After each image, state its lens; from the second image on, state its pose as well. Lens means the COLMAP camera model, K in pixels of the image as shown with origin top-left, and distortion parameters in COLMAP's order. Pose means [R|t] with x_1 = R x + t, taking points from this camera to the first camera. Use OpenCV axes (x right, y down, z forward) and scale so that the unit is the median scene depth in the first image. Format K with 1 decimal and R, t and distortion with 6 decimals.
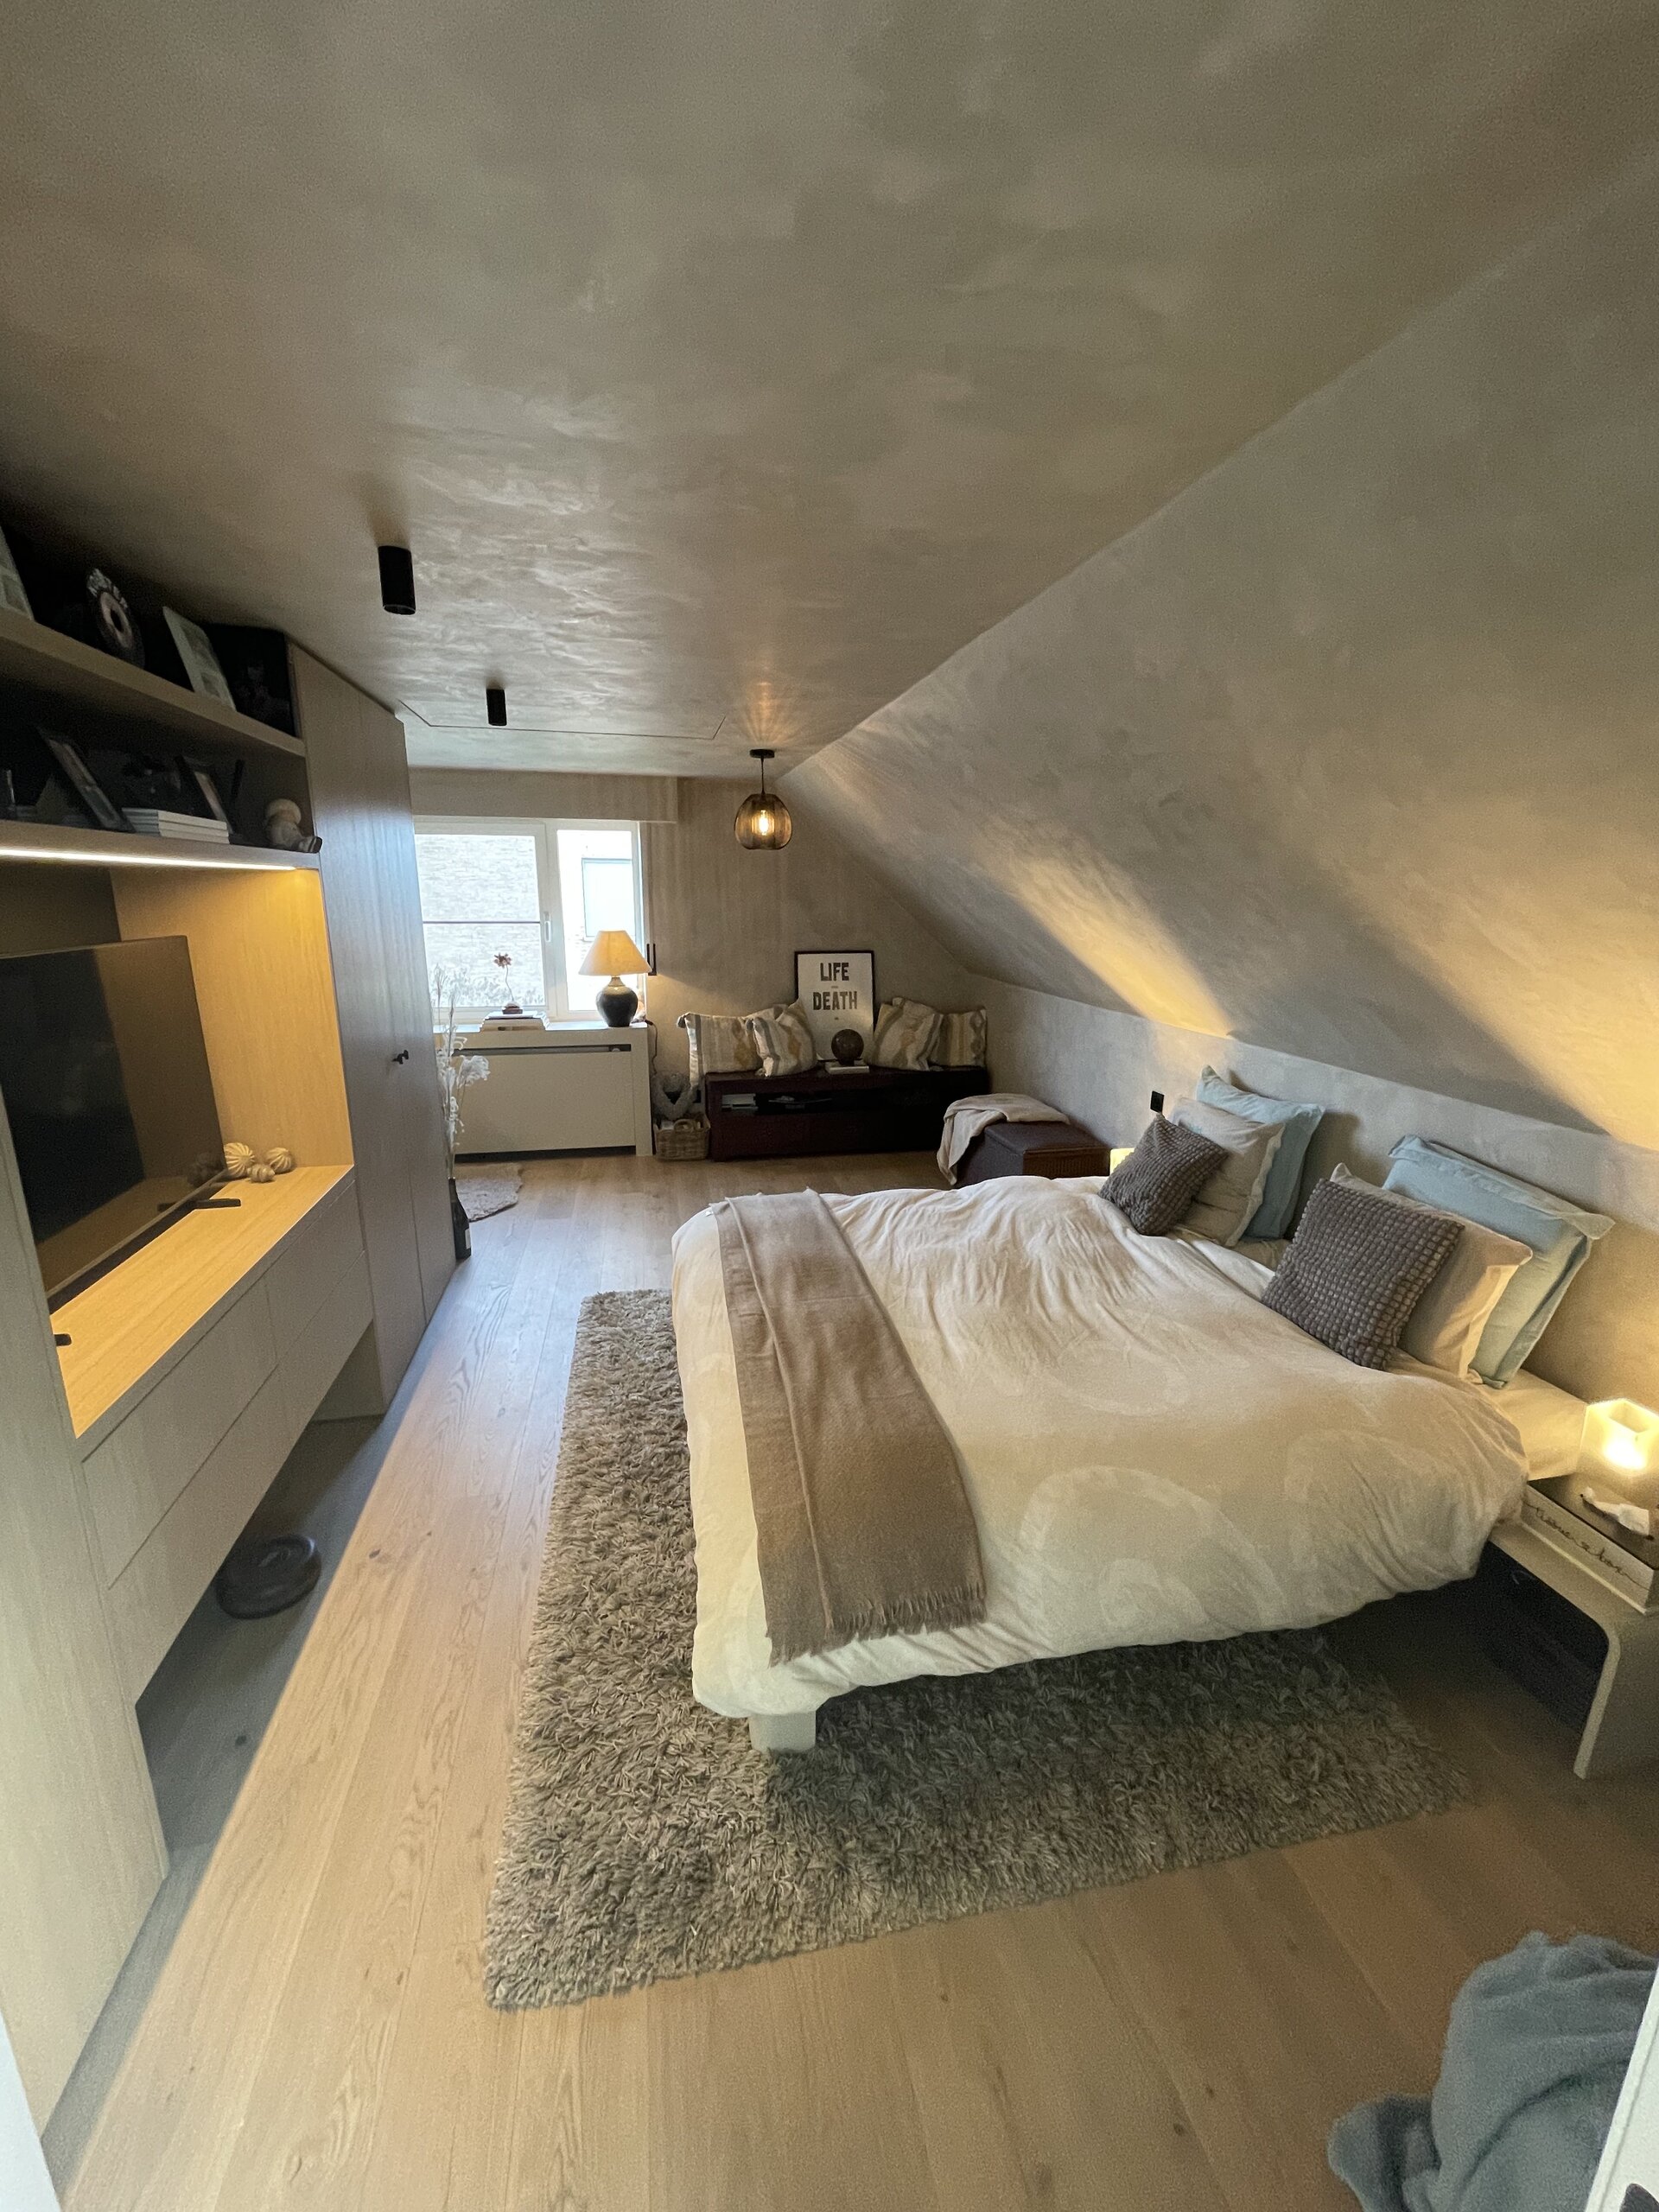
lens RADIAL K [[885.6, 0, 818.1], [0, 885.6, 1108.3], [0, 0, 1]] dist [-0.004004, -0.000156]
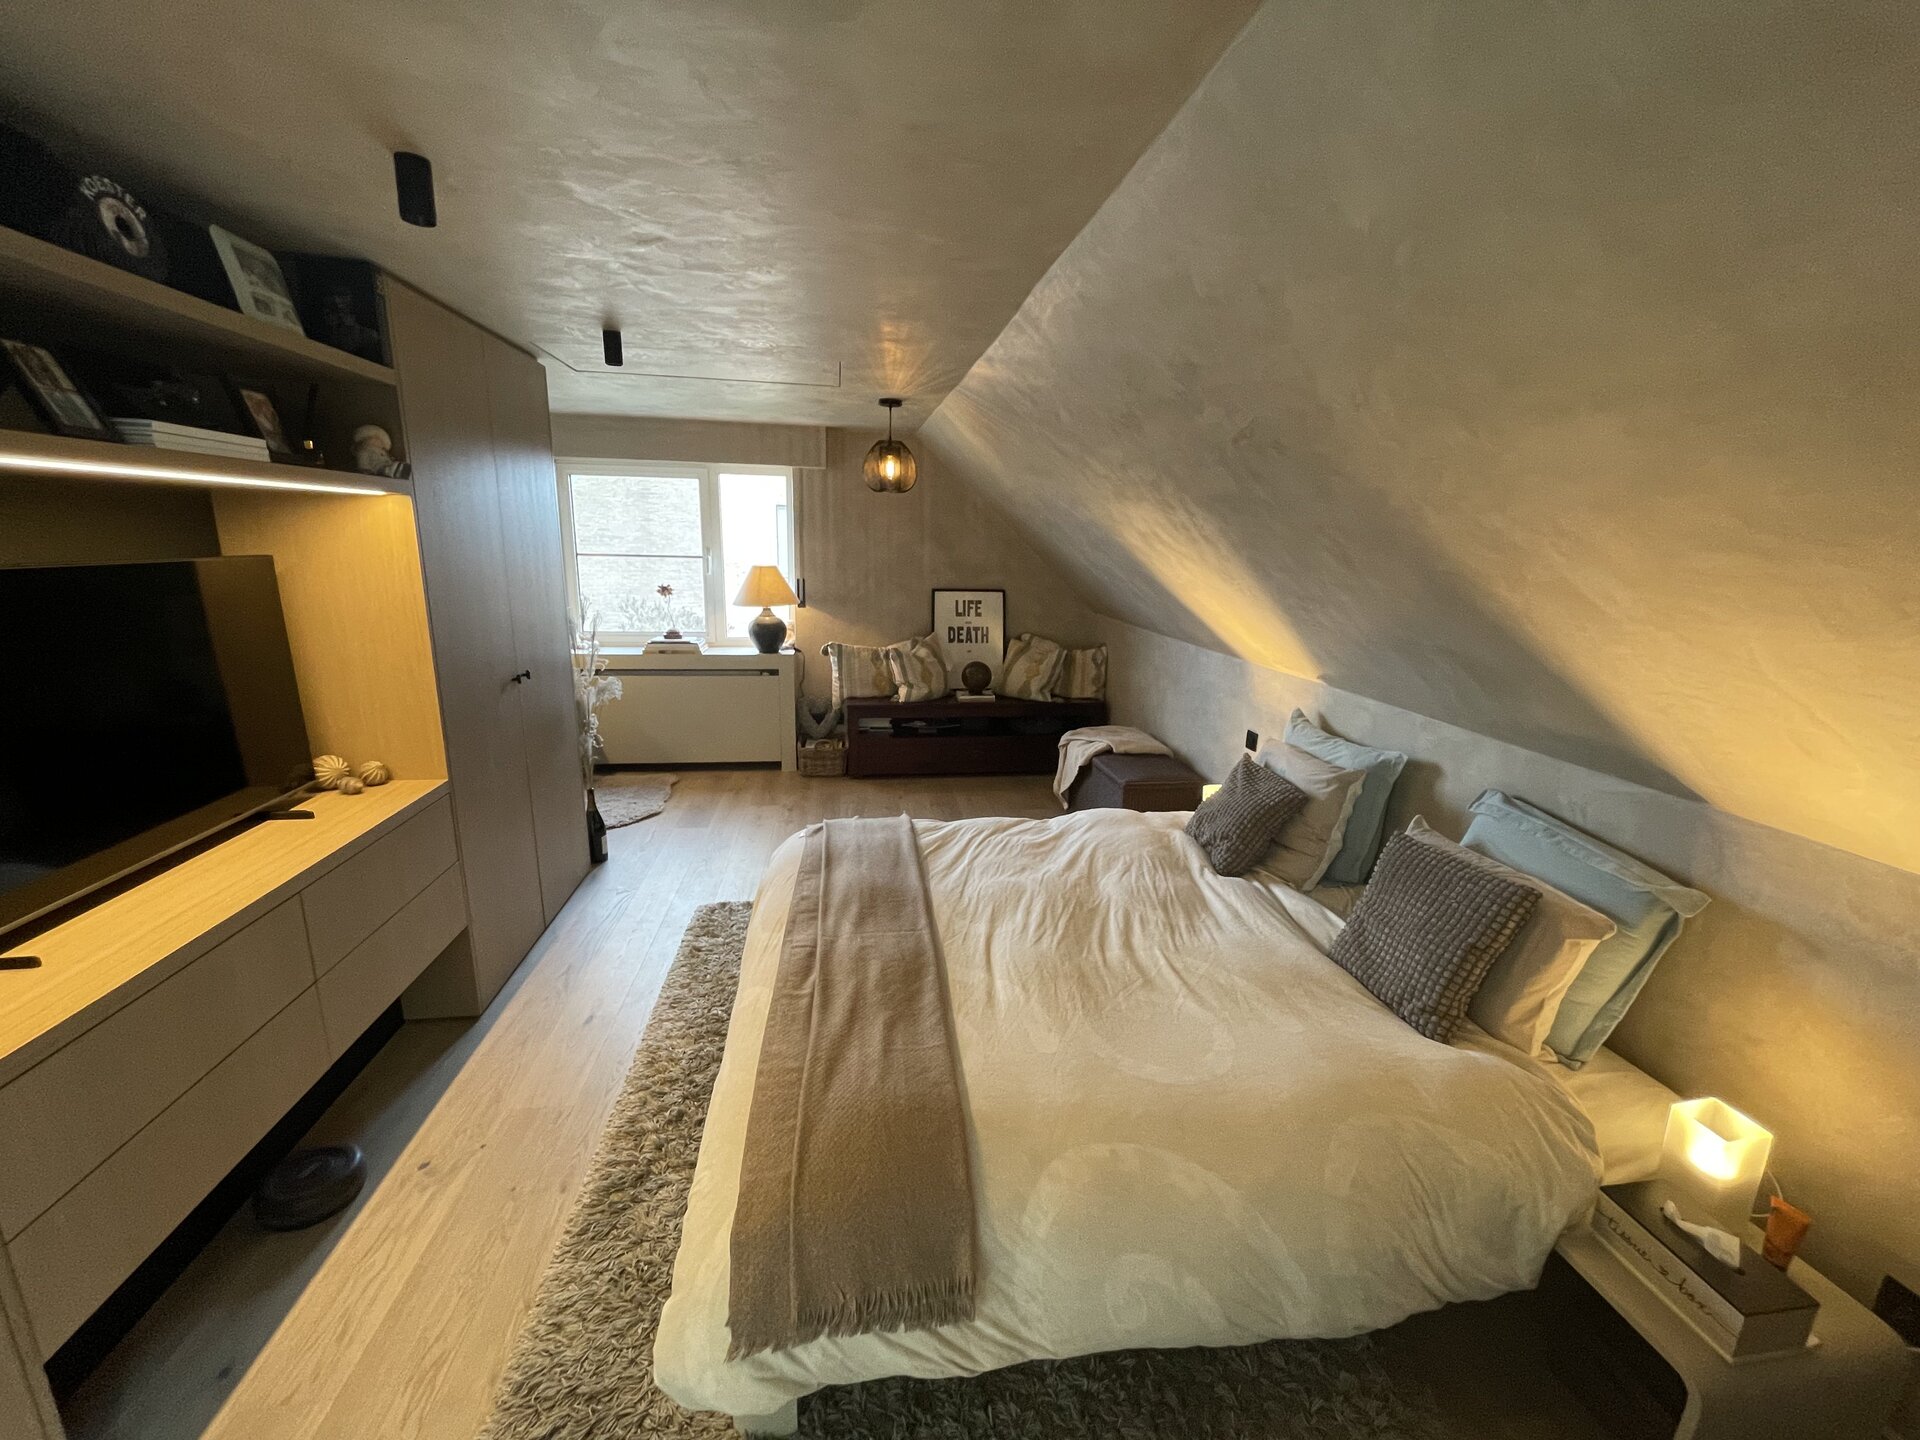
lens RADIAL K [[768.7, 0, 952.7], [0, 768.7, 724.1], [0, 0, 1]] dist [-0.004004, -0.000156]
pose [[0.998254, 0.032165, -0.049544, 0.123190], [-0.032358, 0.999472, -0.003095, -0.019801], [0.049419, 0.004693, 0.998767, 0.136072]]
